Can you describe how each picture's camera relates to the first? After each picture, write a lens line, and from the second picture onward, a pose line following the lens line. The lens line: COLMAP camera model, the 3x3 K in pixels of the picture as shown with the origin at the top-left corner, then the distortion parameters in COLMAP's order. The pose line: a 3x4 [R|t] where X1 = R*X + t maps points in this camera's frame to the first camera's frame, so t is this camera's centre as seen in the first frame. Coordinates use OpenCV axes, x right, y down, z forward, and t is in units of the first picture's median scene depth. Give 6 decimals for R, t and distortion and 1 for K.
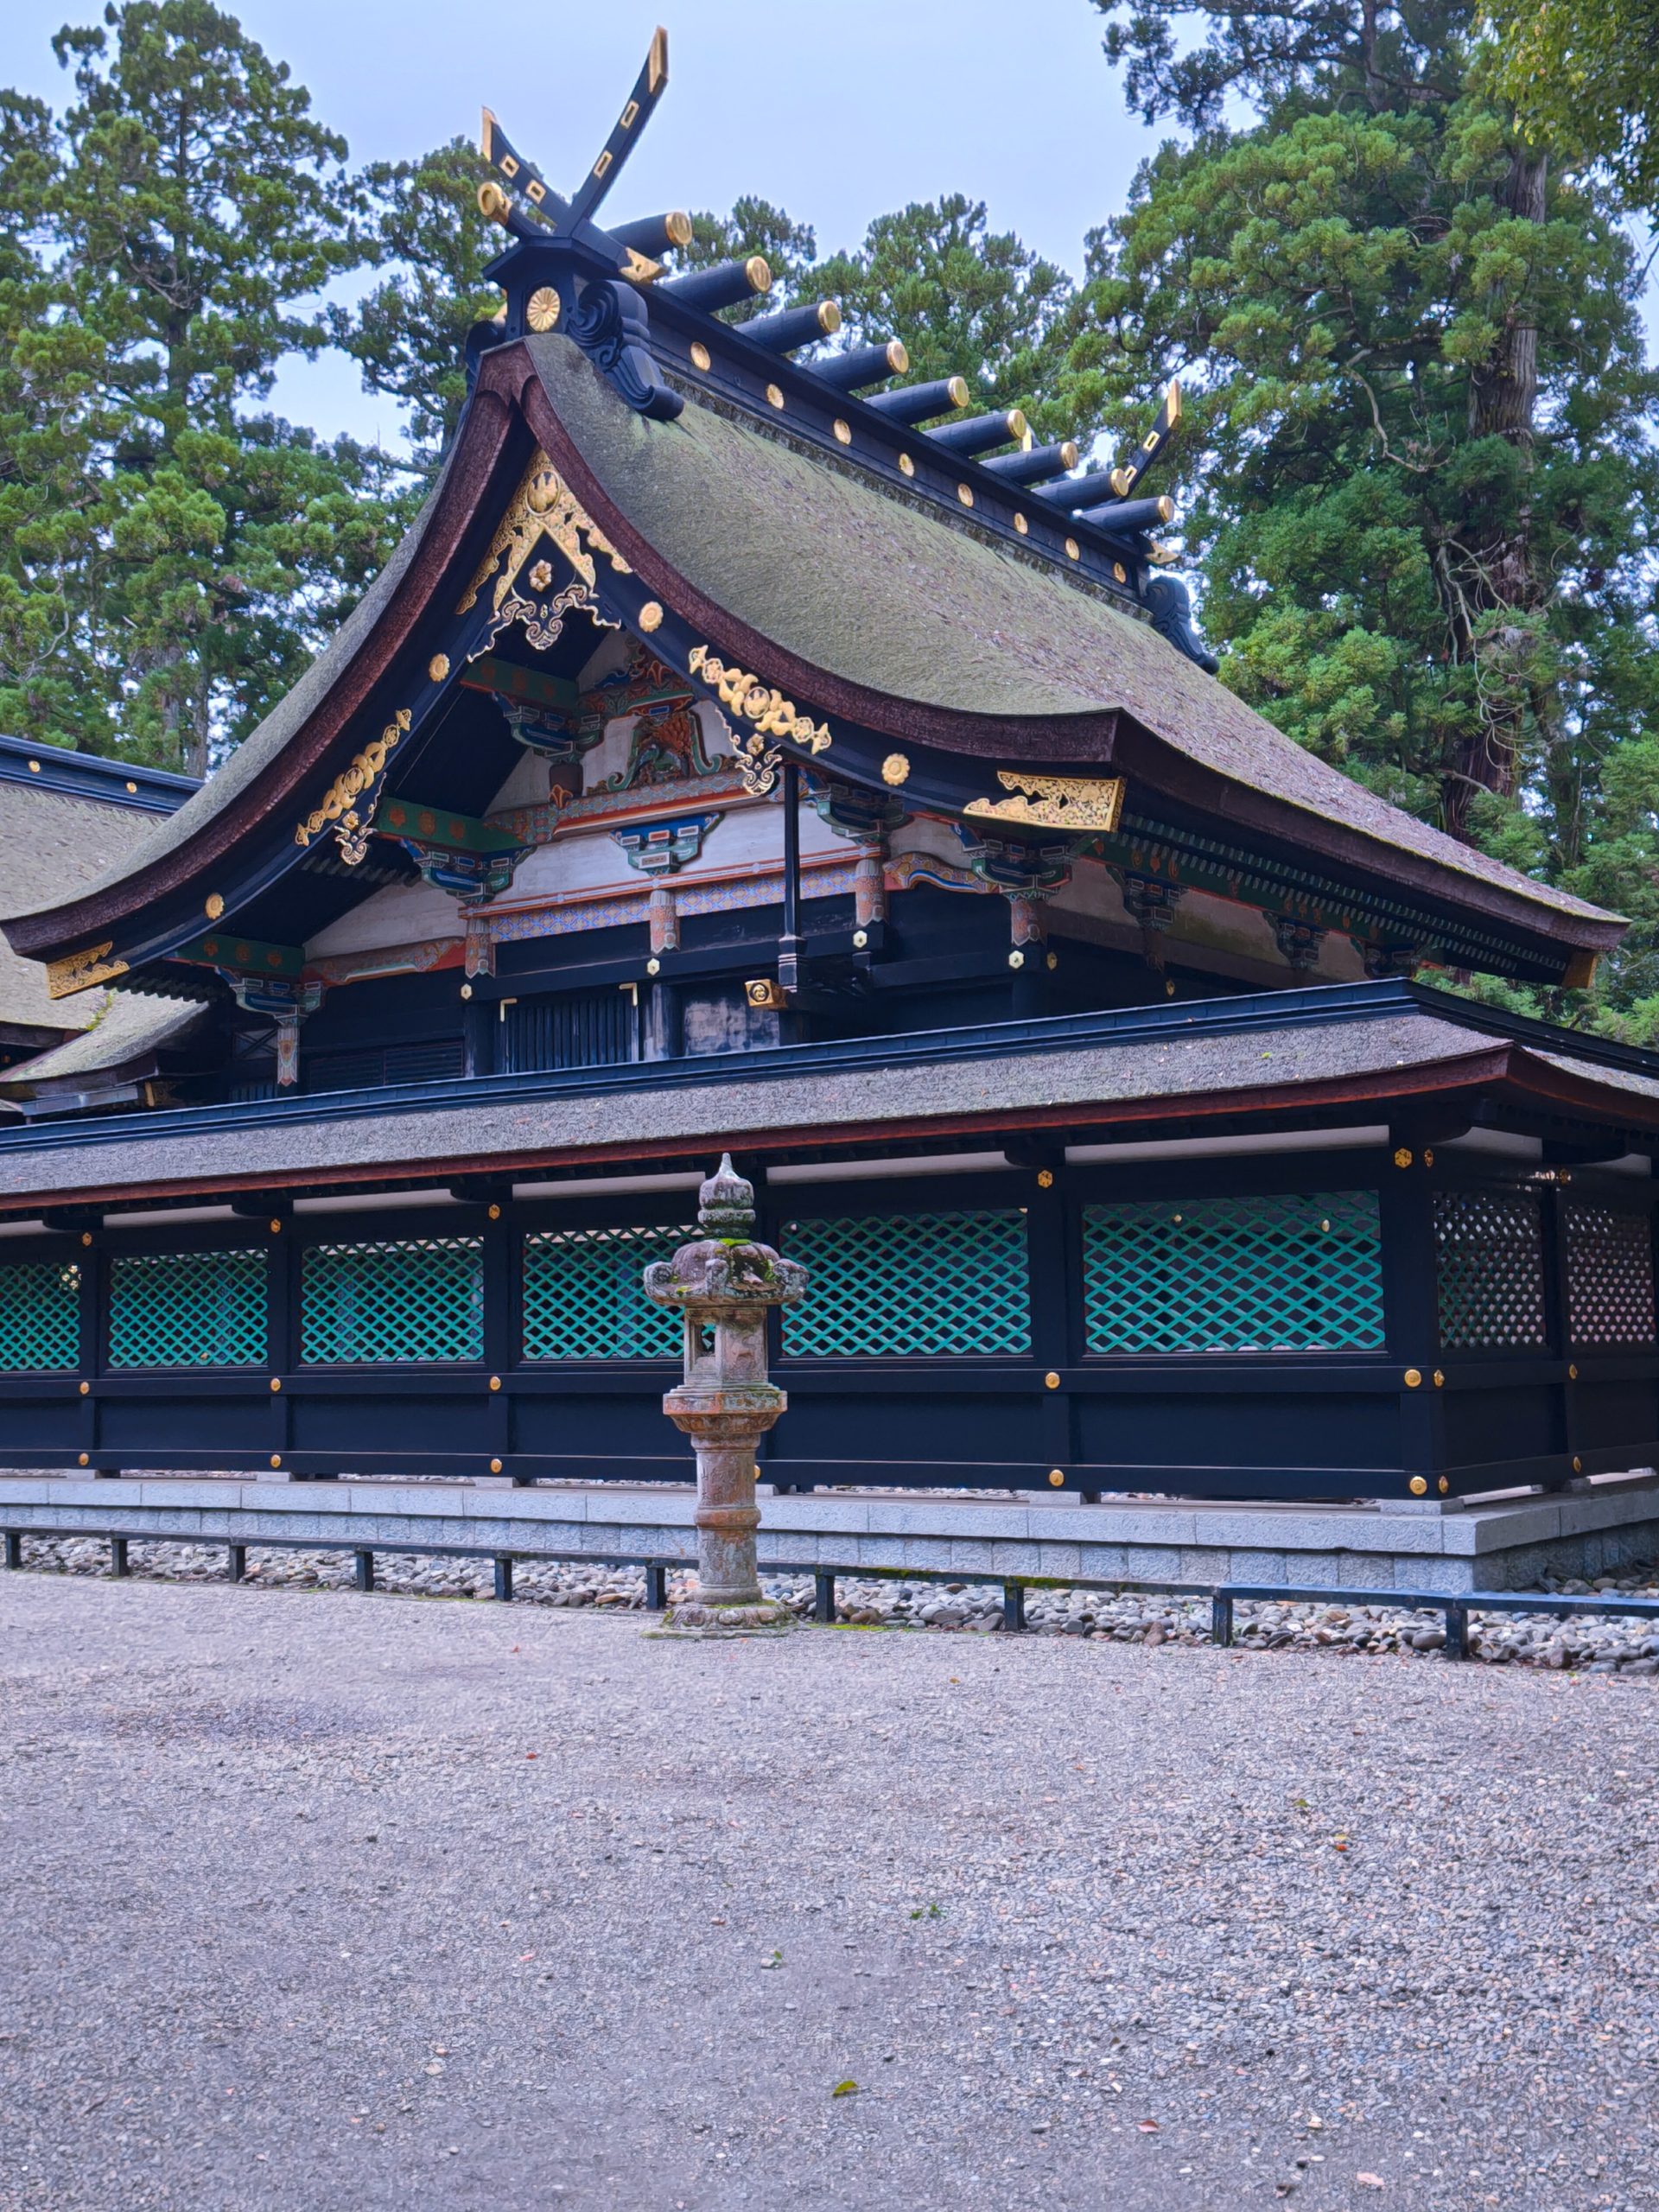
lens RADIAL K [[2500.1, 0, 834.0], [0, 2500.1, 1098.3], [0, 0, 1]] dist [0.029507, 0.000000]
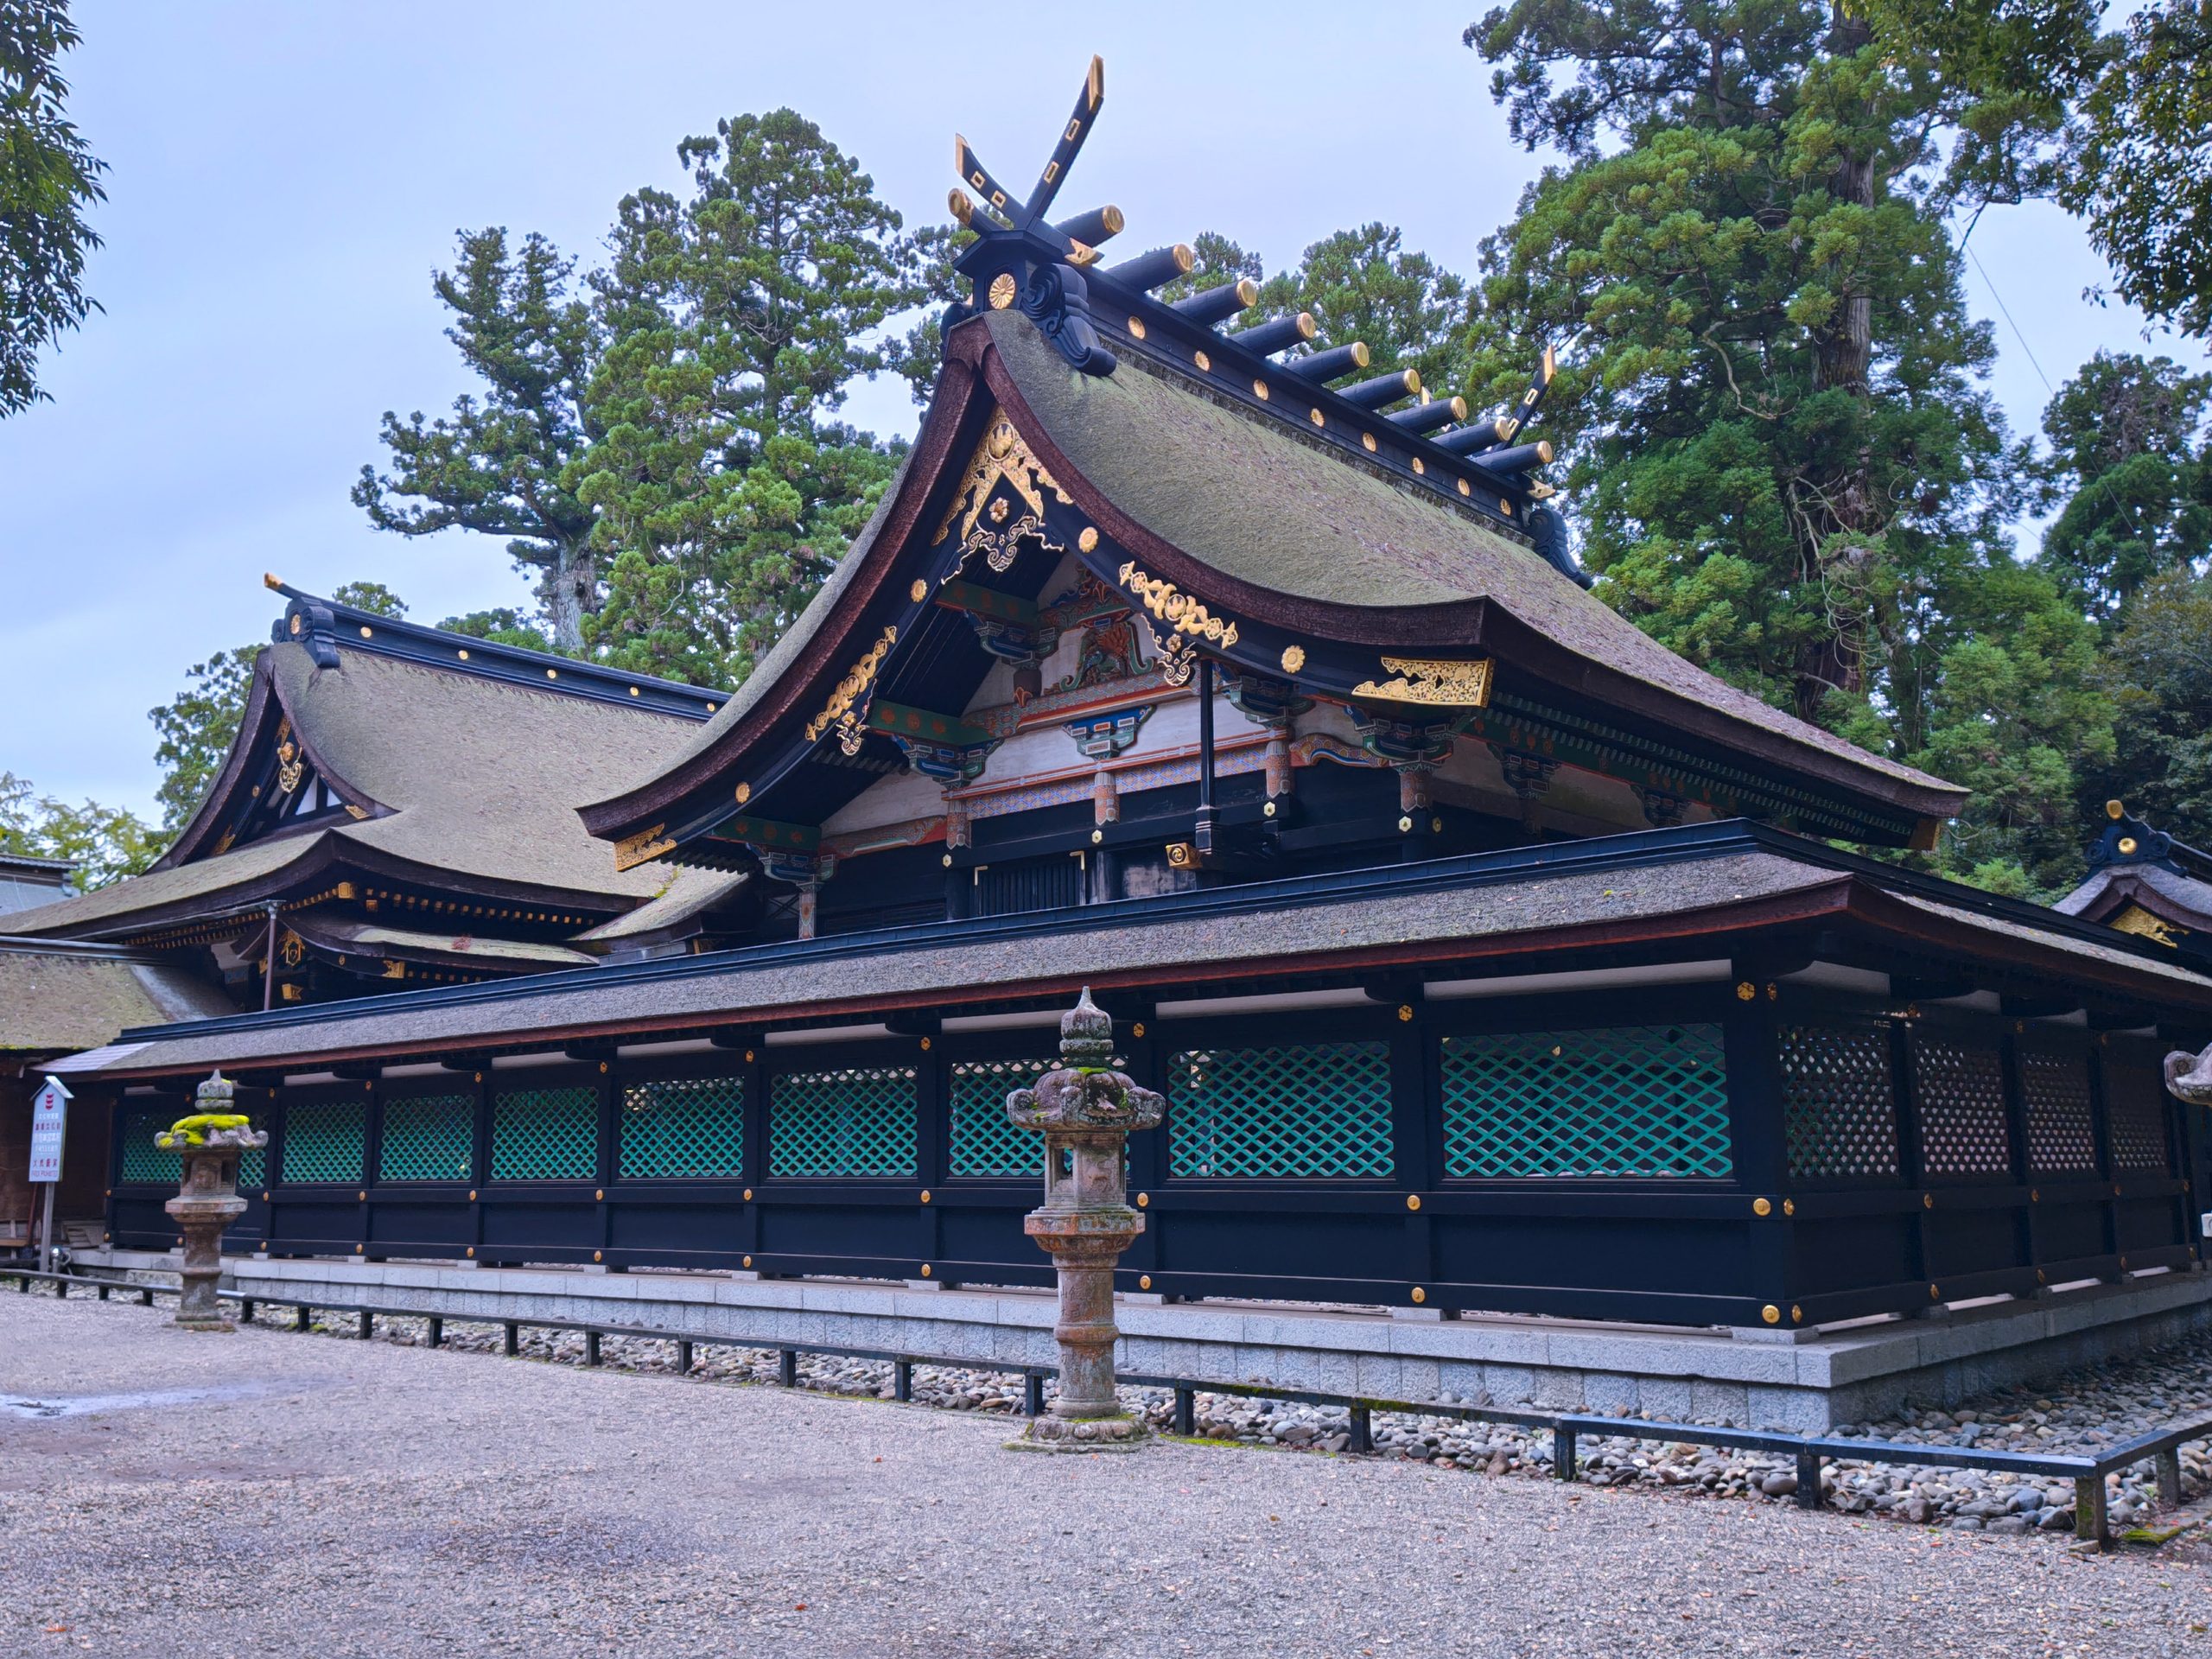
lens RADIAL K [[1871.0, 0, 1098.5], [0, 1871.0, 850.4], [0, 0, 1]] dist [0.038281, -0.025537]
pose [[0.992039, -0.011187, -0.125437, 0.040334], [0.003437, 0.998081, -0.061831, 0.008621], [0.125888, 0.060907, 0.990173, 0.131659]]
